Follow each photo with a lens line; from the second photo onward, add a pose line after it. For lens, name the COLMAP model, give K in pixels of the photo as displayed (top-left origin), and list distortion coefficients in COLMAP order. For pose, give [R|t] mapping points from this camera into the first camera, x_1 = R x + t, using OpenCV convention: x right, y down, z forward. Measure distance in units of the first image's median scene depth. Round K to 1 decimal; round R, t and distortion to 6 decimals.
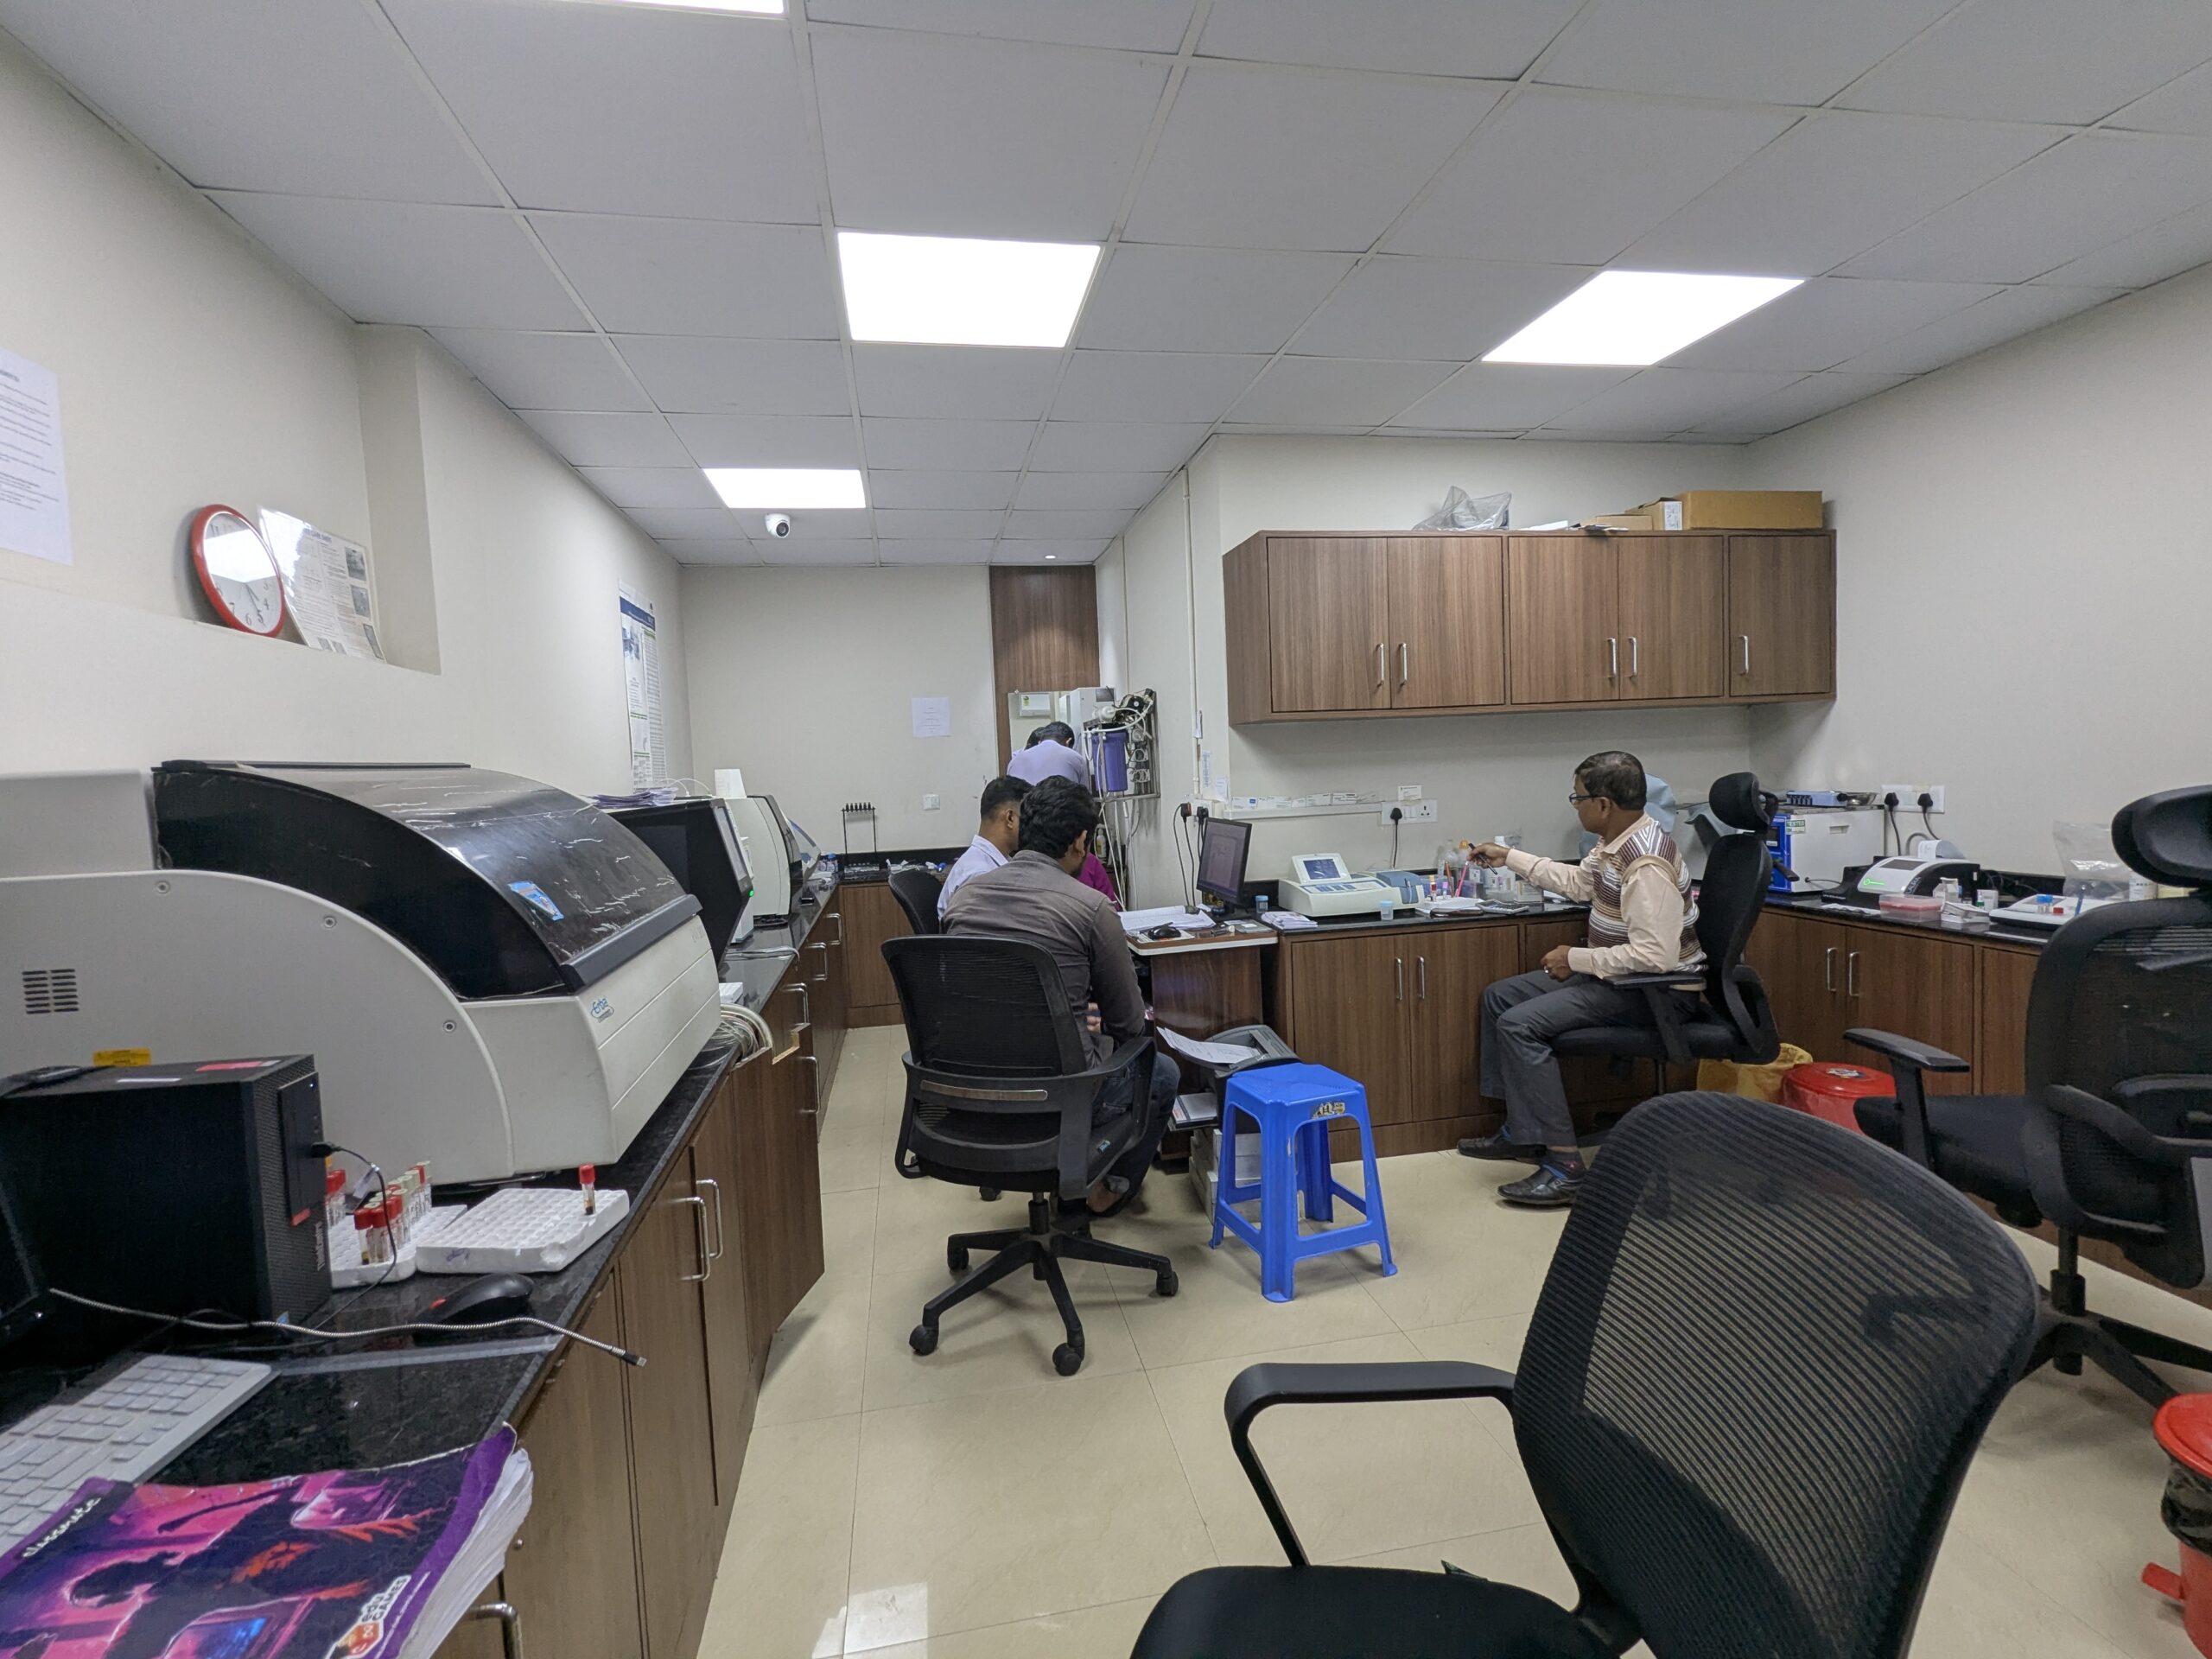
lens RADIAL K [[1050.4, 0, 1106.9], [0, 1050.4, 827.2], [0, 0, 1]] dist [0.008413, -0.001078]
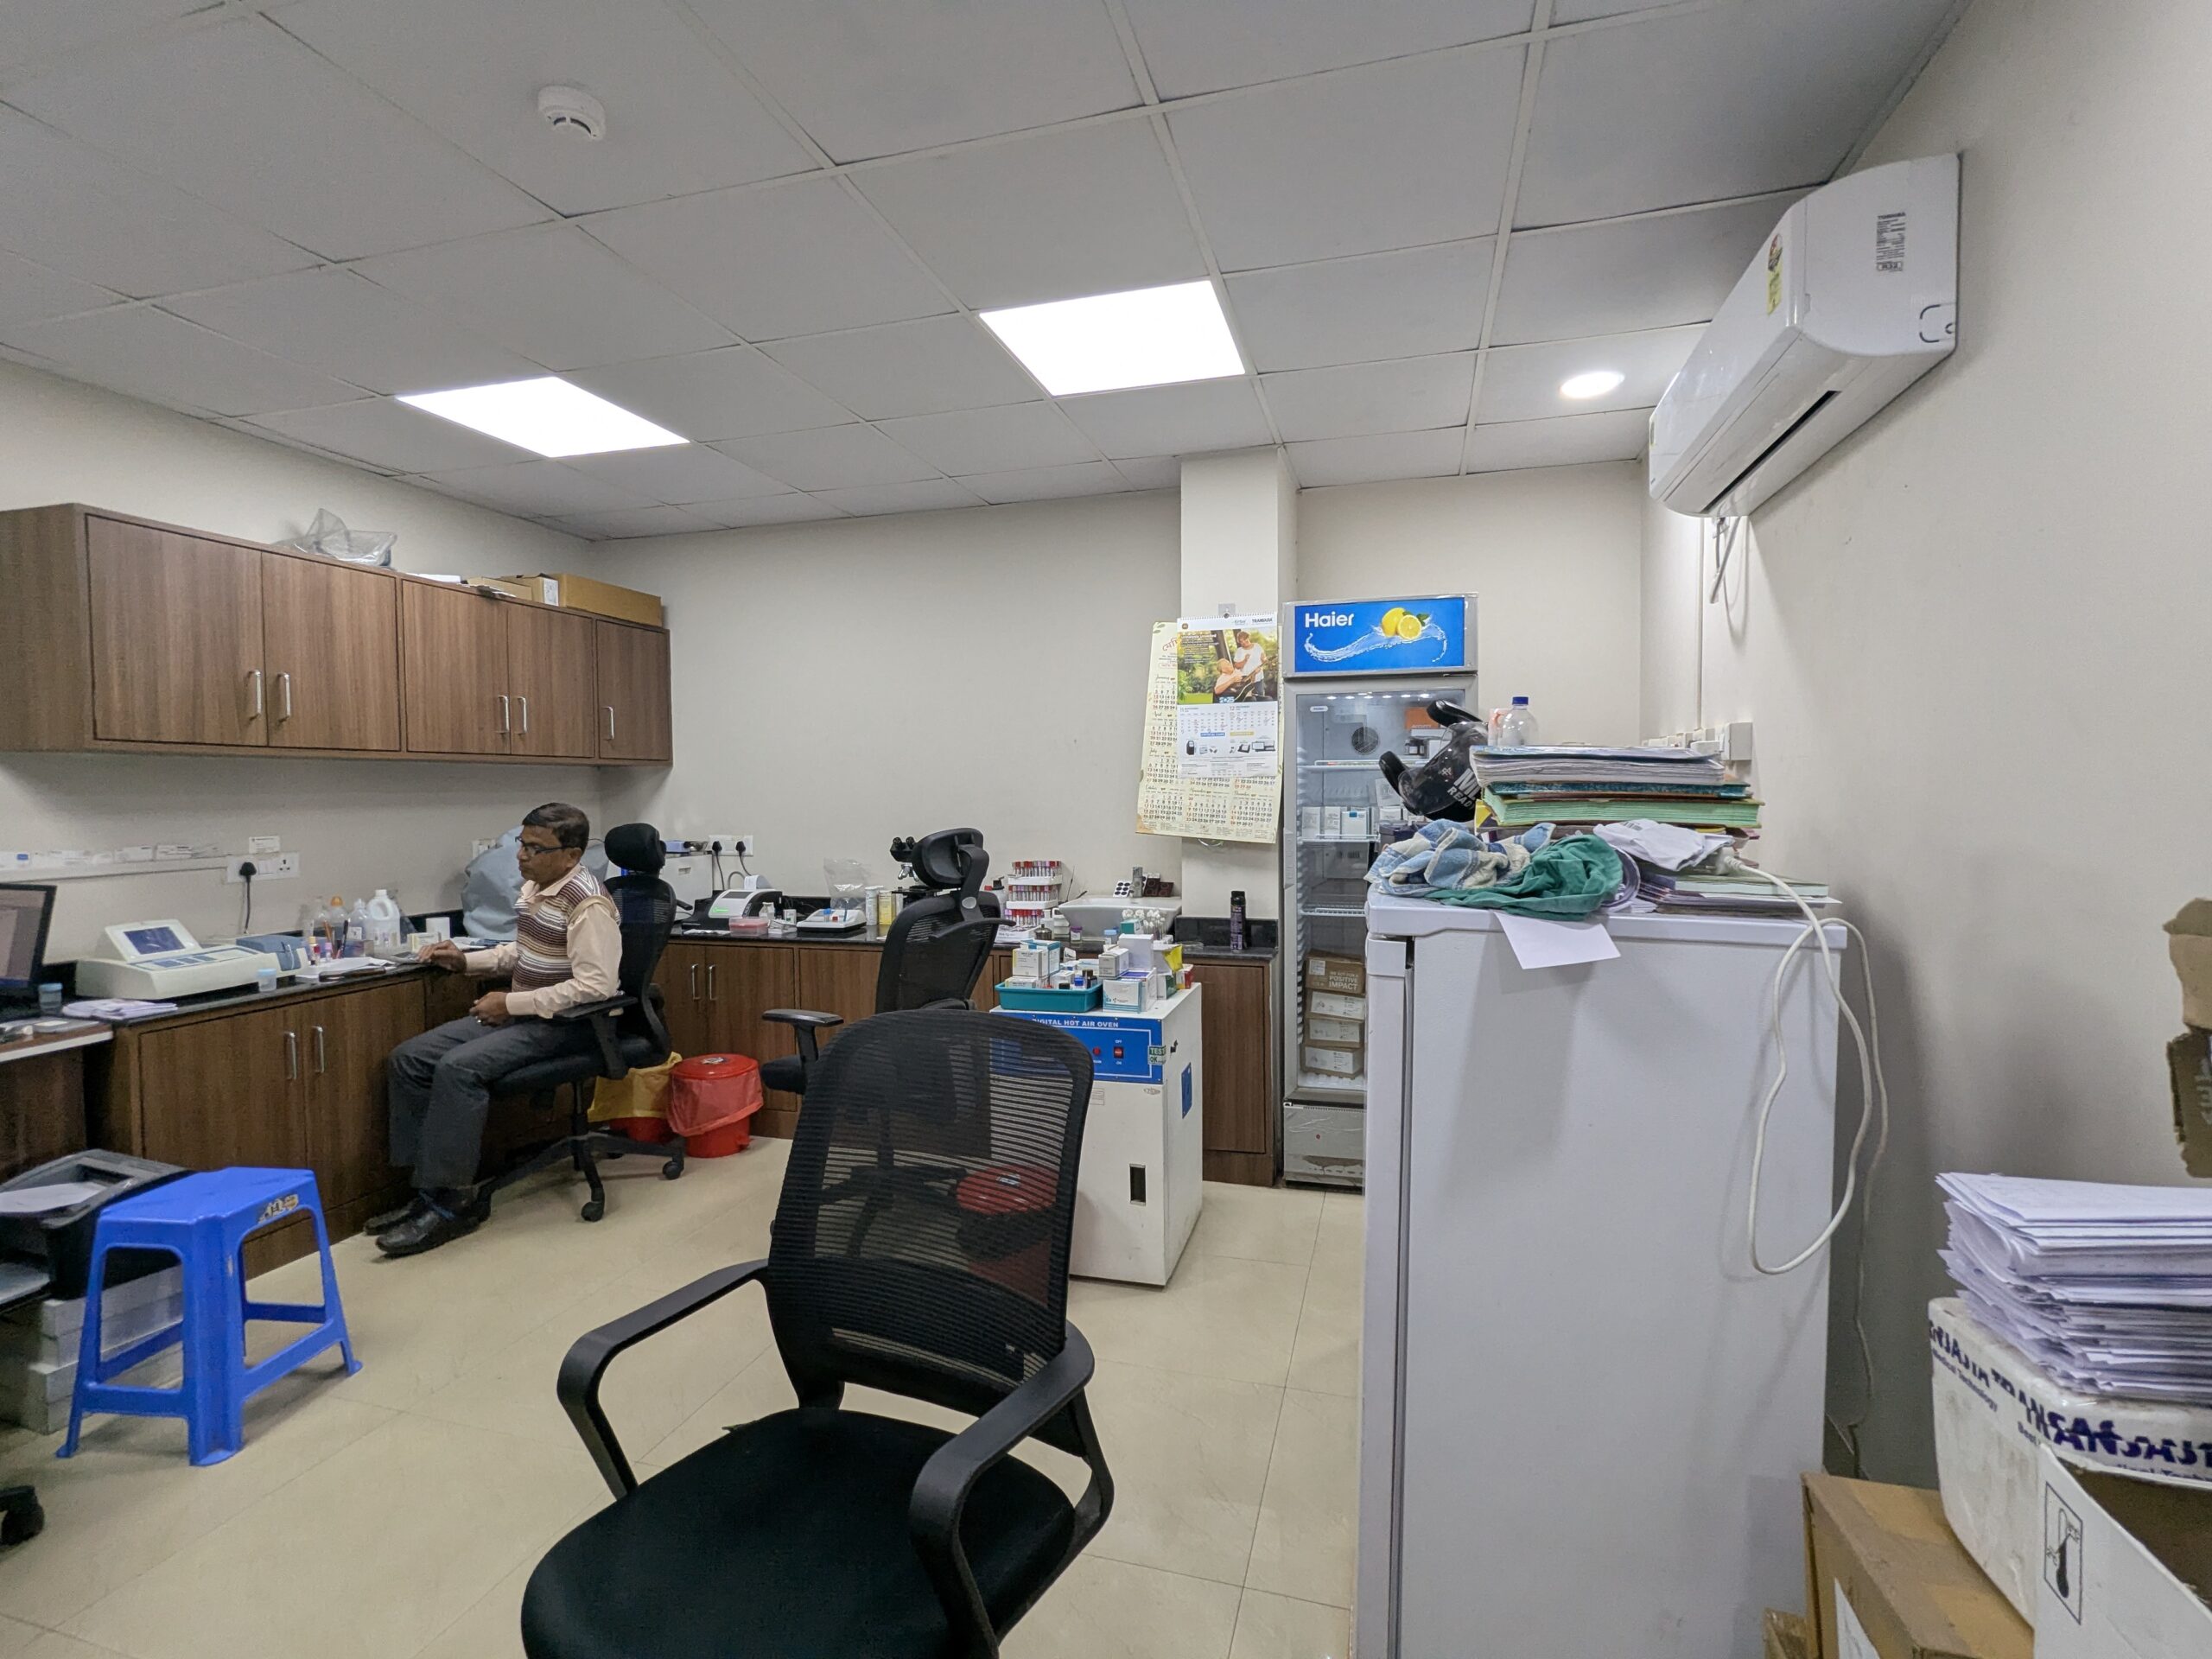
lens RADIAL K [[1050.4, 0, 1105.0], [0, 1050.4, 829.9], [0, 0, 1]] dist [0.008413, -0.001078]
pose [[0.456221, 0.005079, 0.889852, -0.193400], [0.042026, 0.998745, -0.027247, 0.008846], [-0.888874, 0.049828, 0.455435, -0.008180]]
